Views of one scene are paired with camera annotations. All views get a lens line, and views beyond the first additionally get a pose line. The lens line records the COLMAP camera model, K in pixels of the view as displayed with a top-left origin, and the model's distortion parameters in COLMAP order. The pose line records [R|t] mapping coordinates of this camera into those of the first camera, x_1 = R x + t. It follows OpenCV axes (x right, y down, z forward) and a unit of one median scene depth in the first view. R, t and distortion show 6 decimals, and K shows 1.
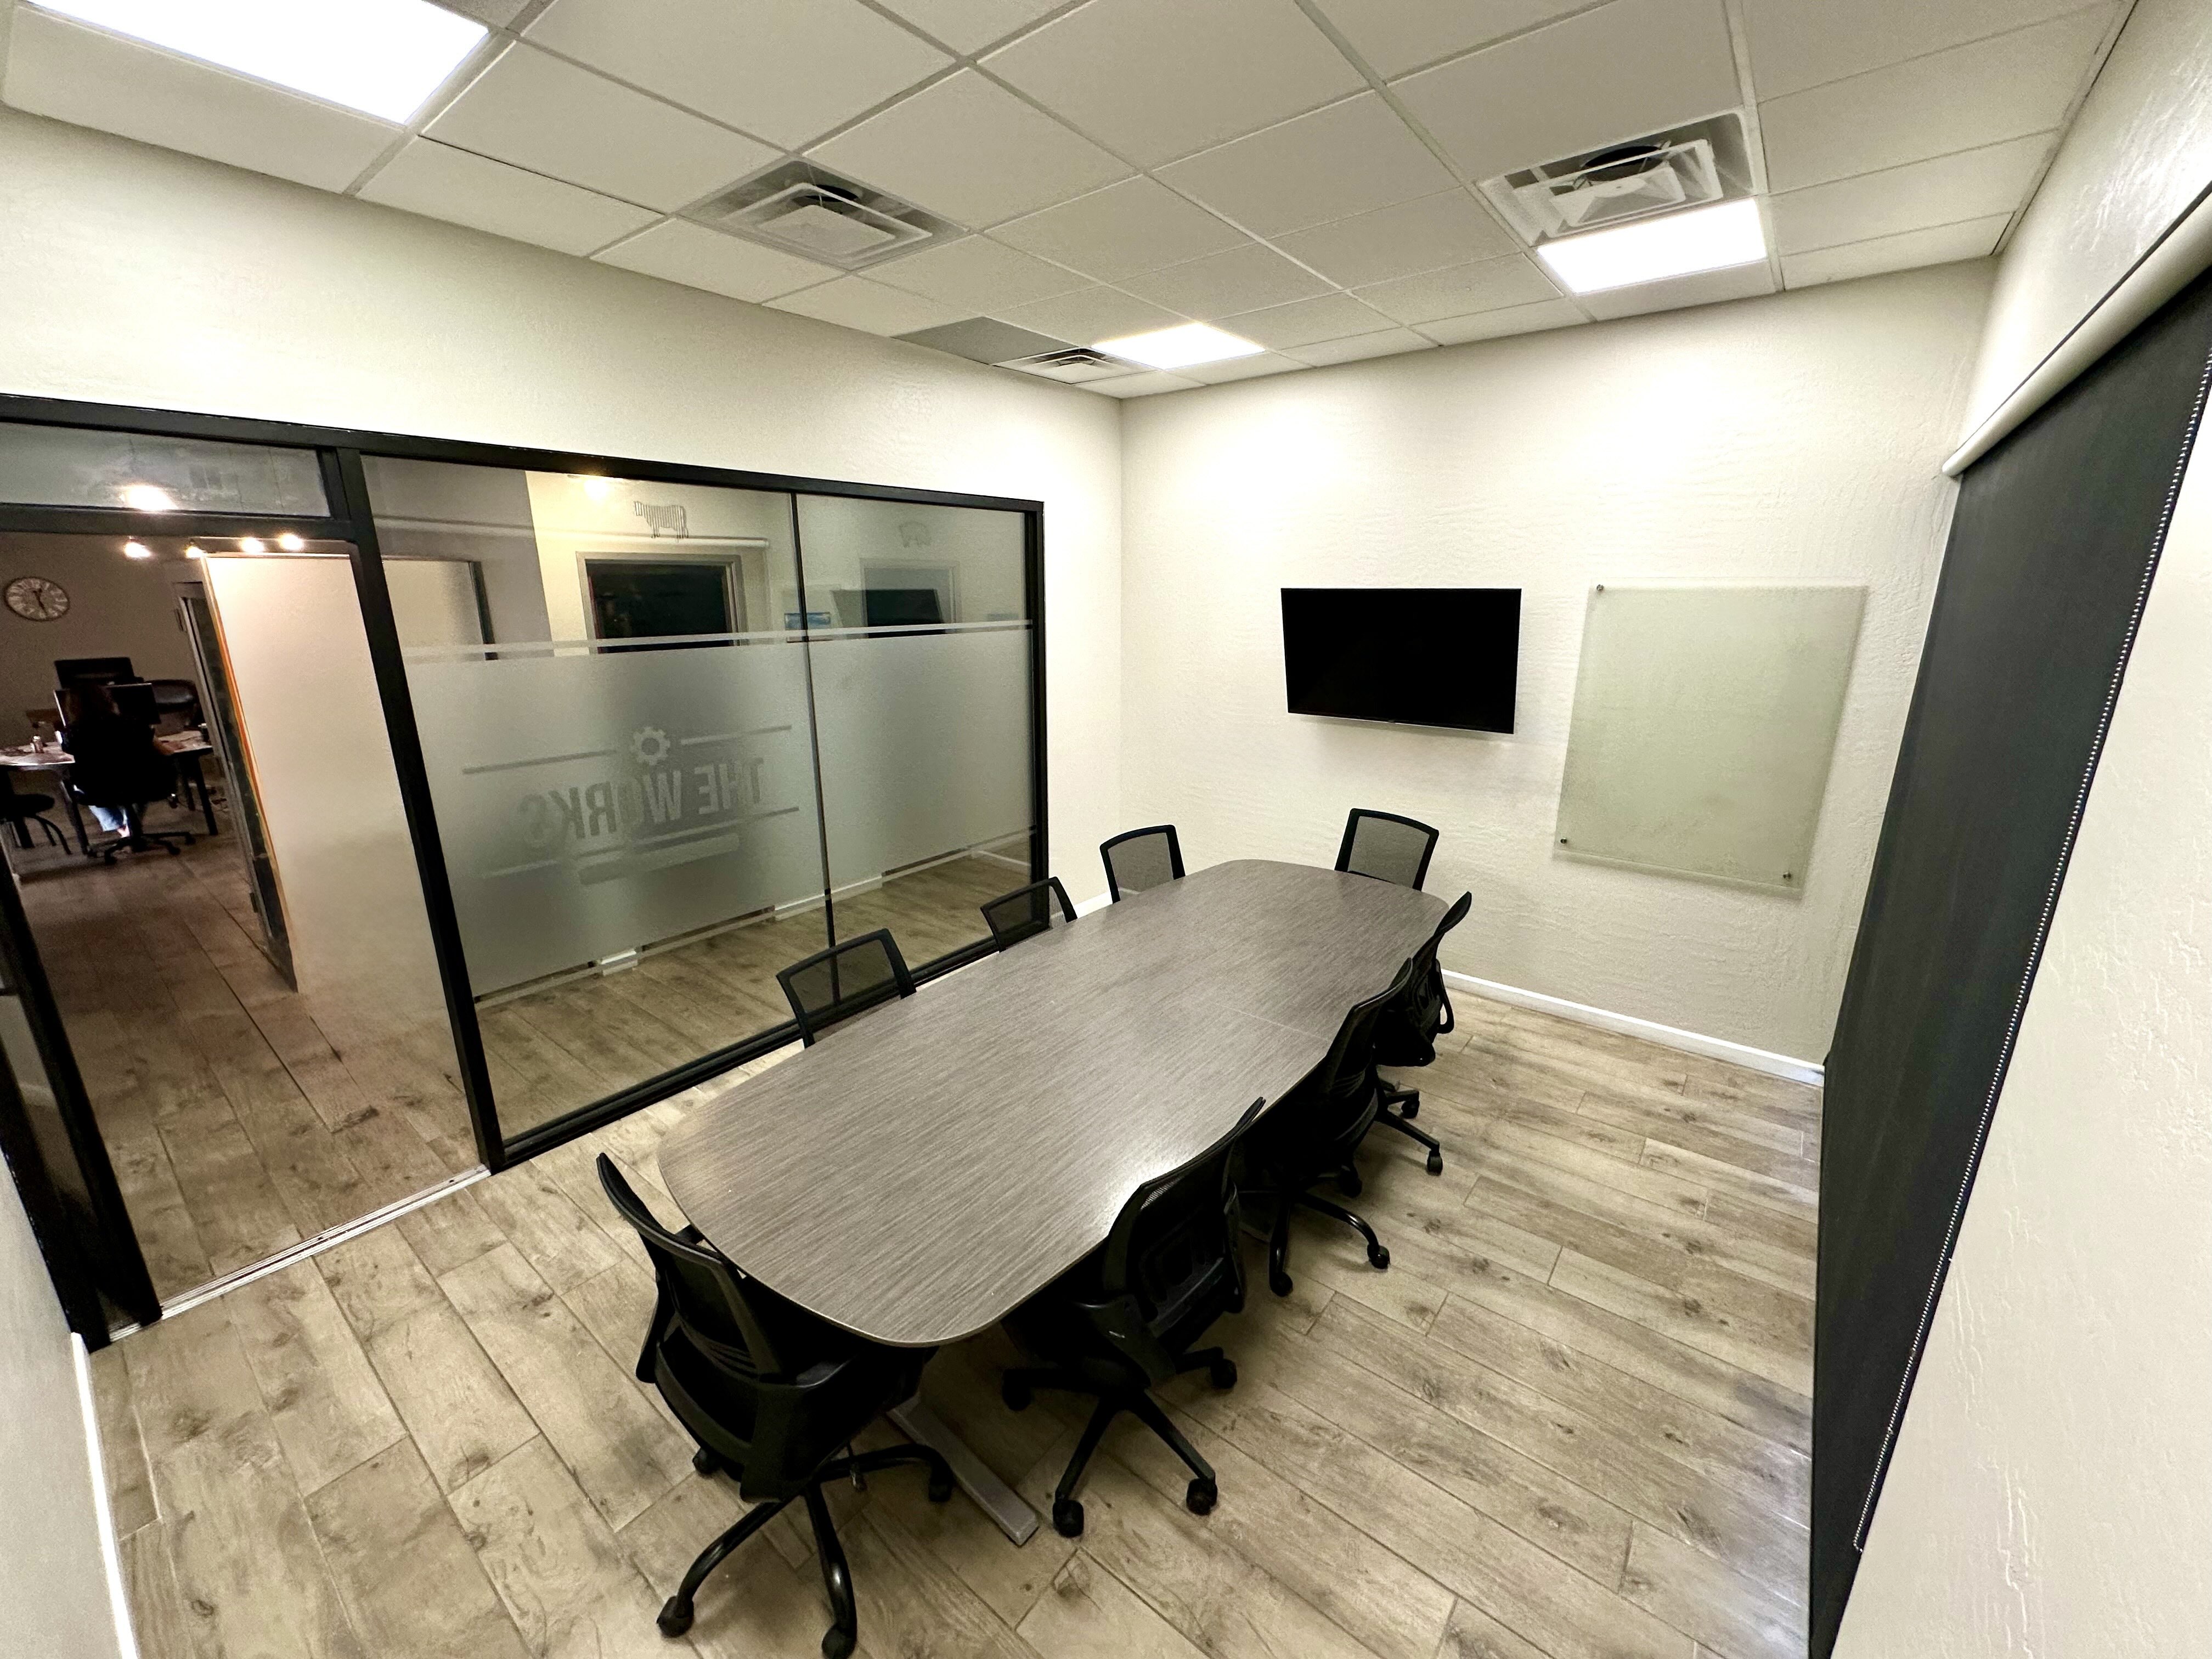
lens RADIAL K [[882.9, 0, 1103.0], [0, 882.9, 819.8], [0, 0, 1]] dist [-0.004821, -0.000685]
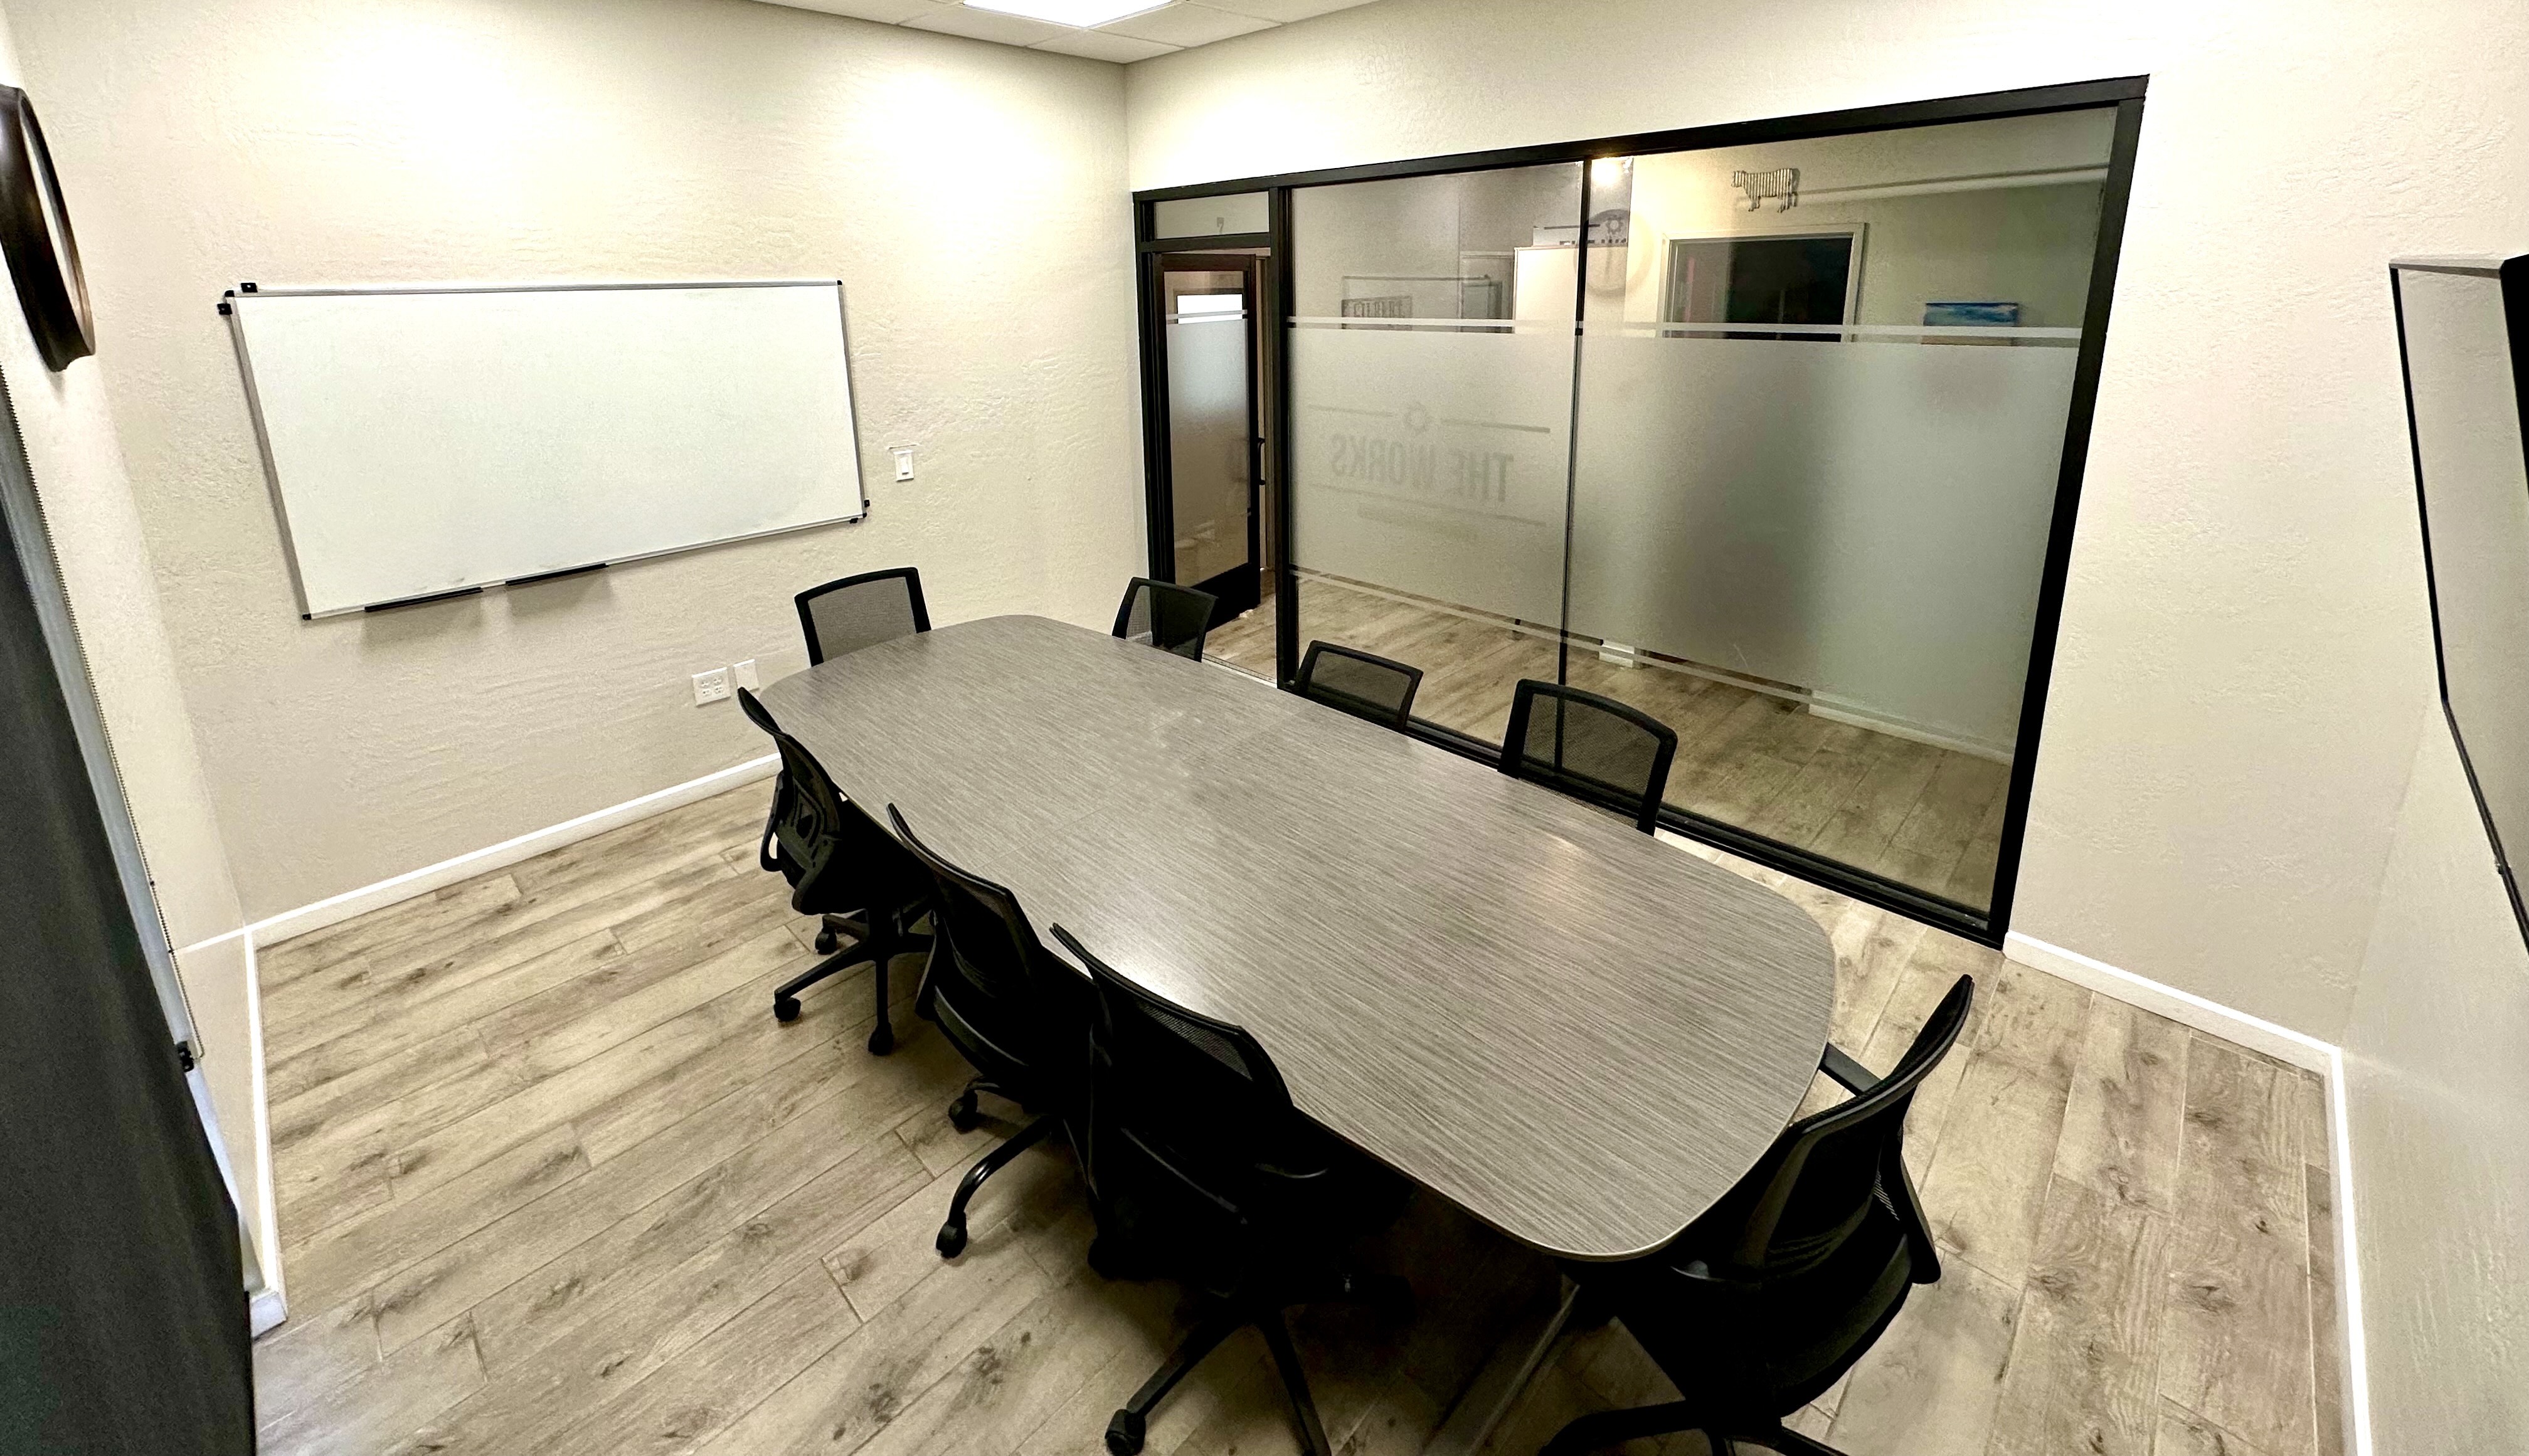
lens RADIAL K [[1005.0, 0, 1271.3], [0, 1005.0, 513.5], [0, 0, 1]] dist [0.001105, -0.000024]
pose [[-0.096879, 0.232884, -0.967667, 0.997129], [-0.233866, 0.939693, 0.249566, -0.324475], [0.967430, 0.250482, -0.036573, 1.215596]]
